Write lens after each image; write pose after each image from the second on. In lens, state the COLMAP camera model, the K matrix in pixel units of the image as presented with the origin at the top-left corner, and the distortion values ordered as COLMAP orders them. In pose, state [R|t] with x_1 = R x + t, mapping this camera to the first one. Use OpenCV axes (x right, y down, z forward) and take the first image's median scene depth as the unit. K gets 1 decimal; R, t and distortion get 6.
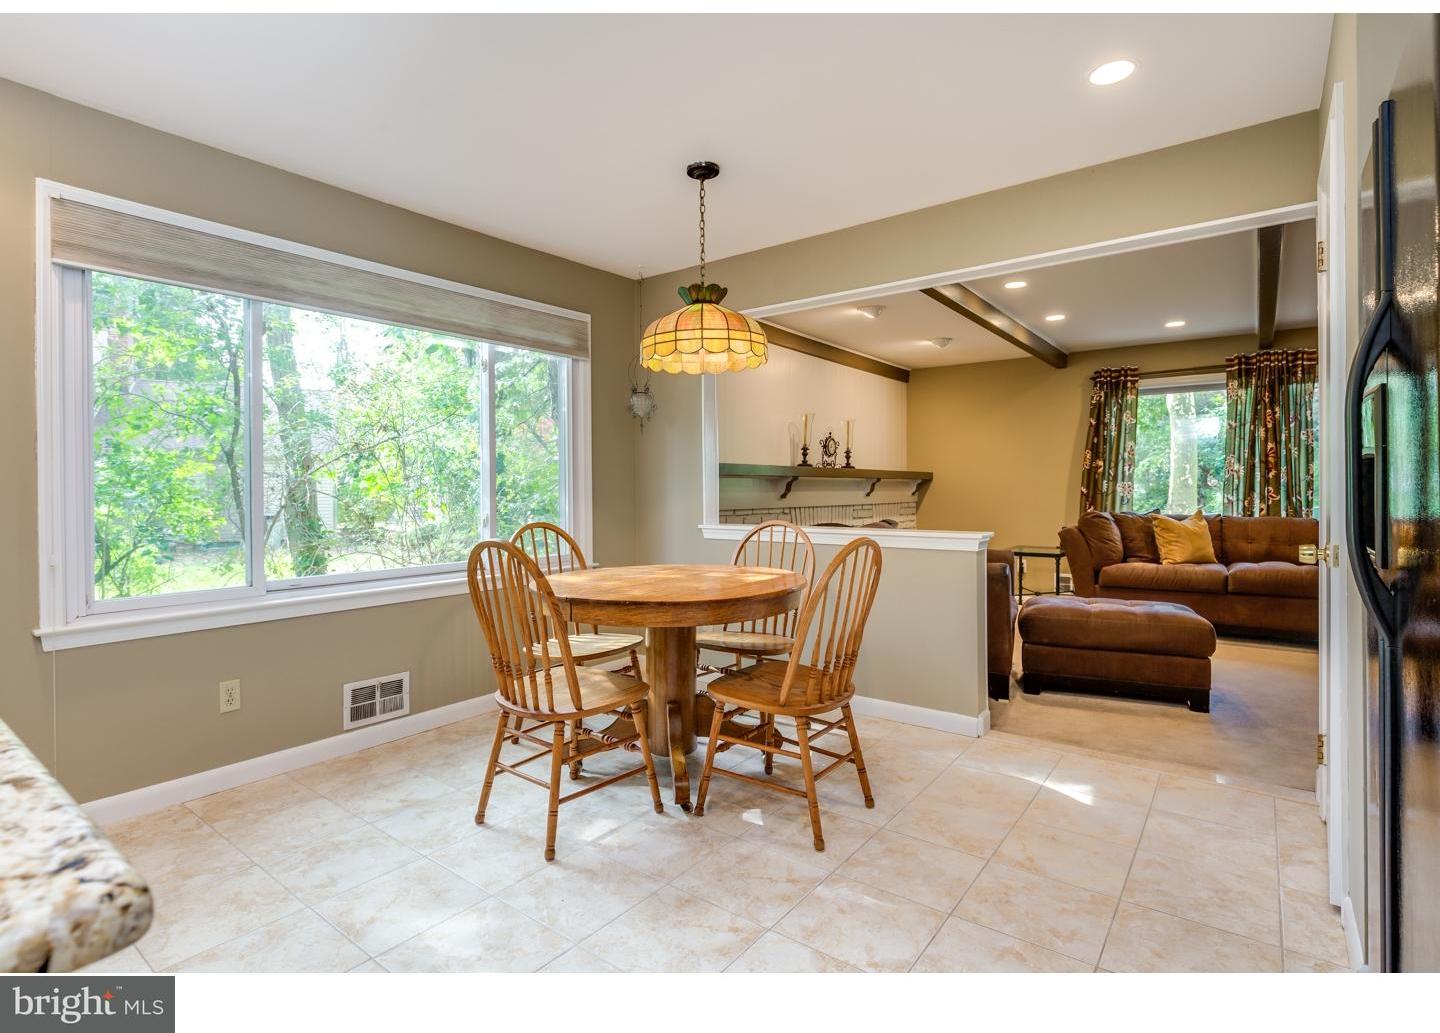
lens RADIAL K [[708.3, 0, 742.9], [0, 708.3, 502.8], [0, 0, 1]] dist [-0.004327, -0.002848]
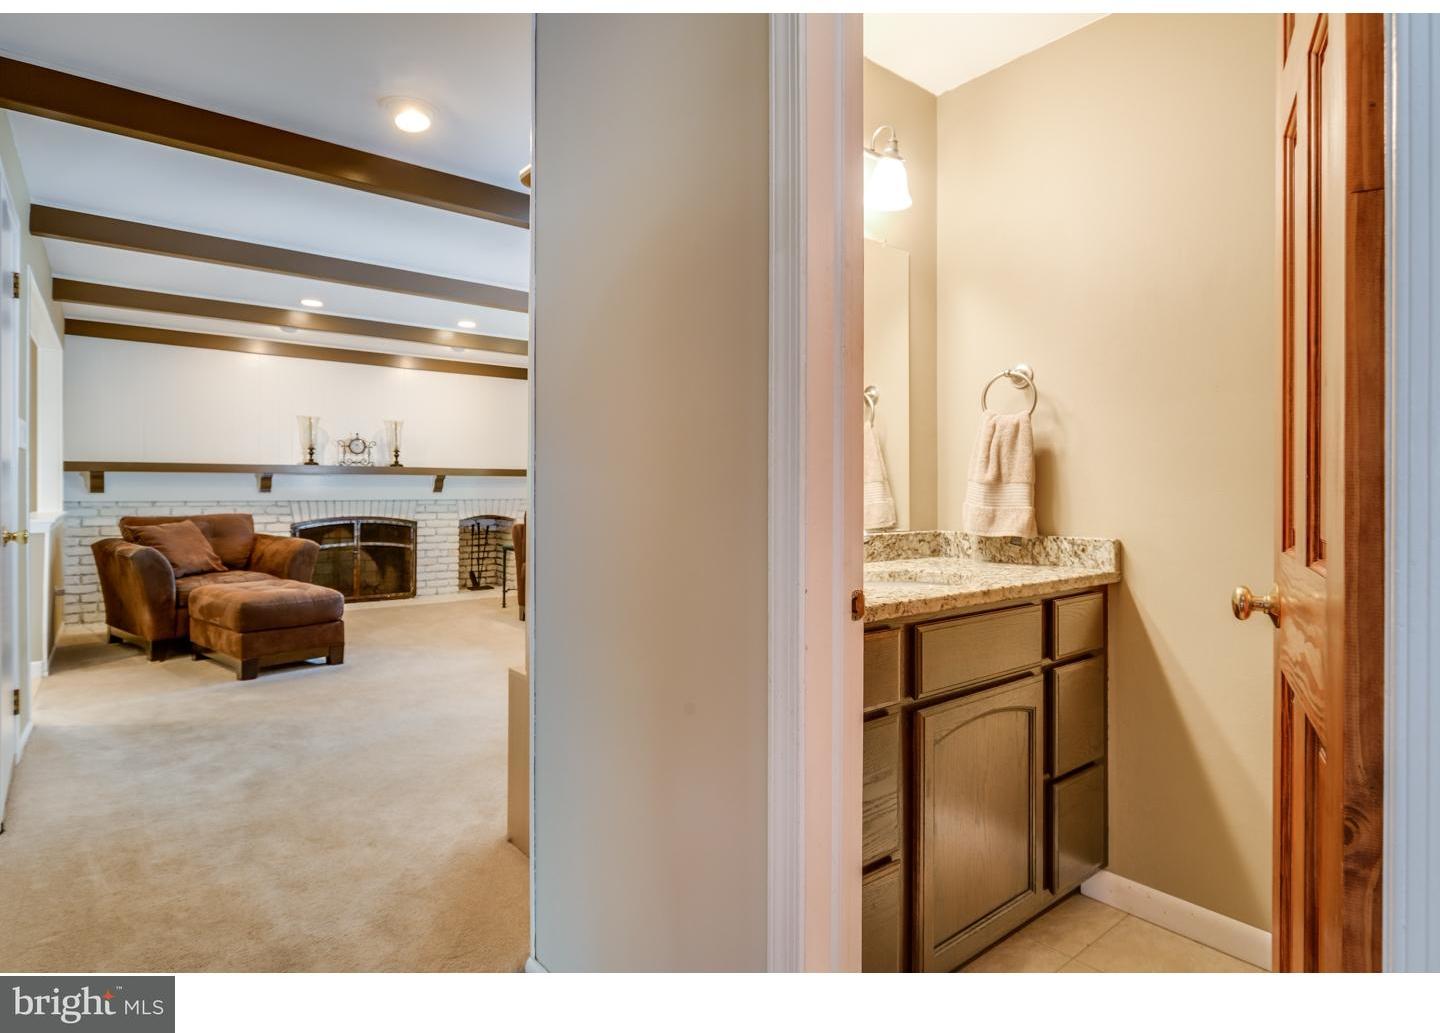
lens RADIAL K [[708.3, 0, 714.4], [0, 708.3, 488.3], [0, 0, 1]] dist [-0.004327, -0.002848]
pose [[0.967451, 0.010092, -0.252857, 0.939793], [-0.014253, 0.999791, -0.014626, -0.006559], [0.252657, 0.017754, 0.967393, 0.088495]]
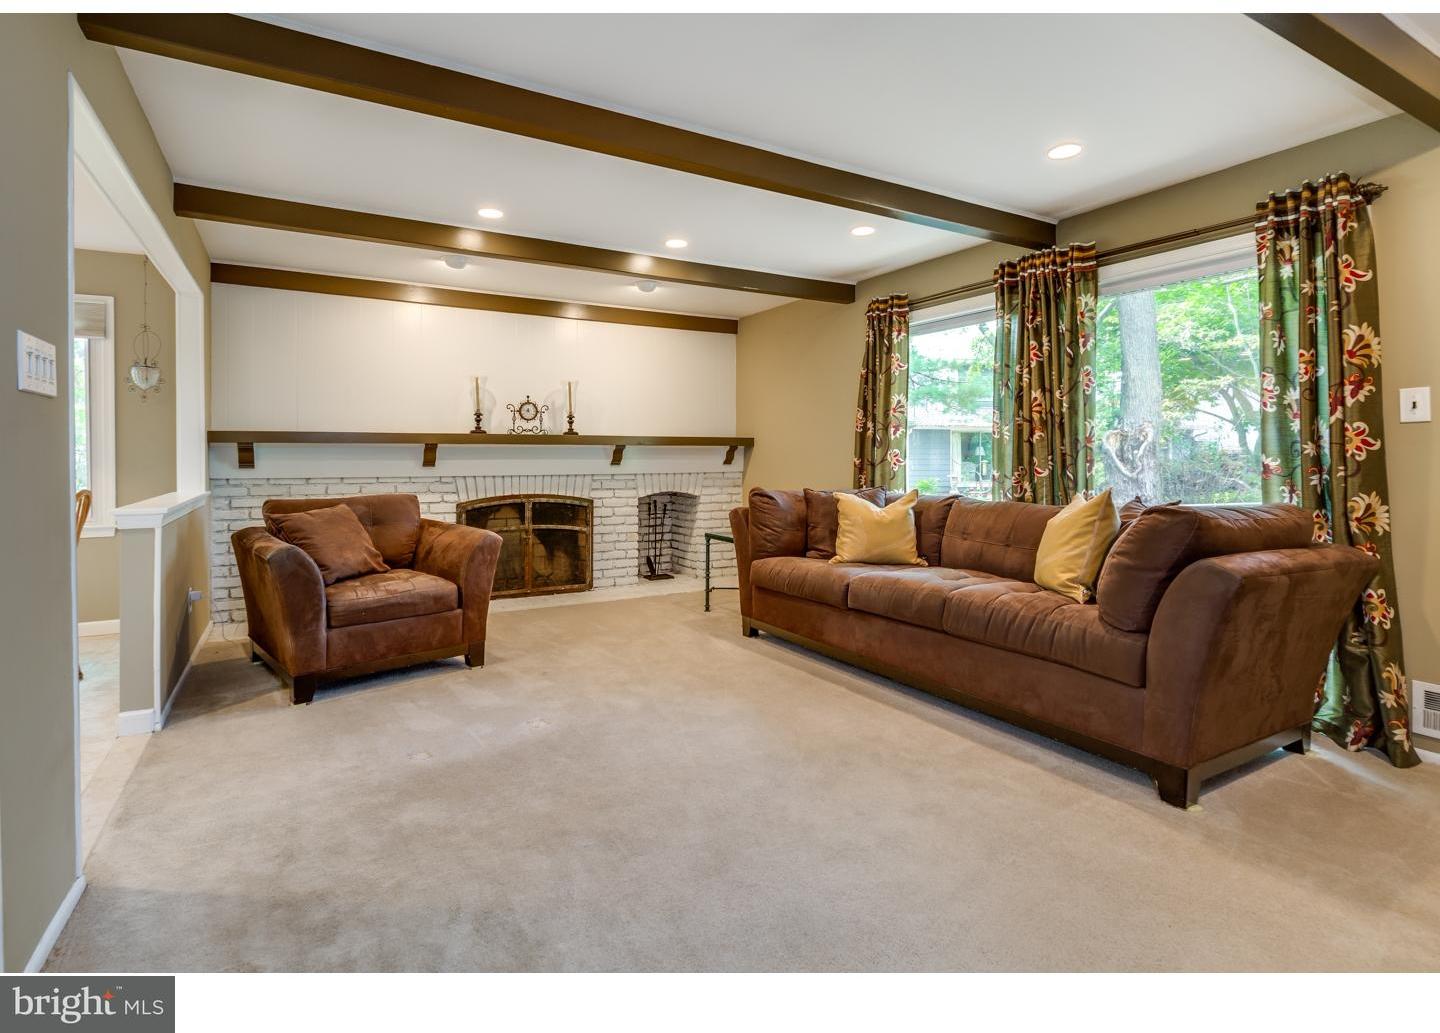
lens RADIAL K [[708.3, 0, 719.6], [0, 708.3, 458.8], [0, 0, 1]] dist [-0.004327, -0.002848]
pose [[0.914165, 0.004613, -0.405315, 0.730052], [-0.010195, 0.999881, -0.011614, -0.009362], [0.405213, 0.014749, 0.914103, 0.265356]]
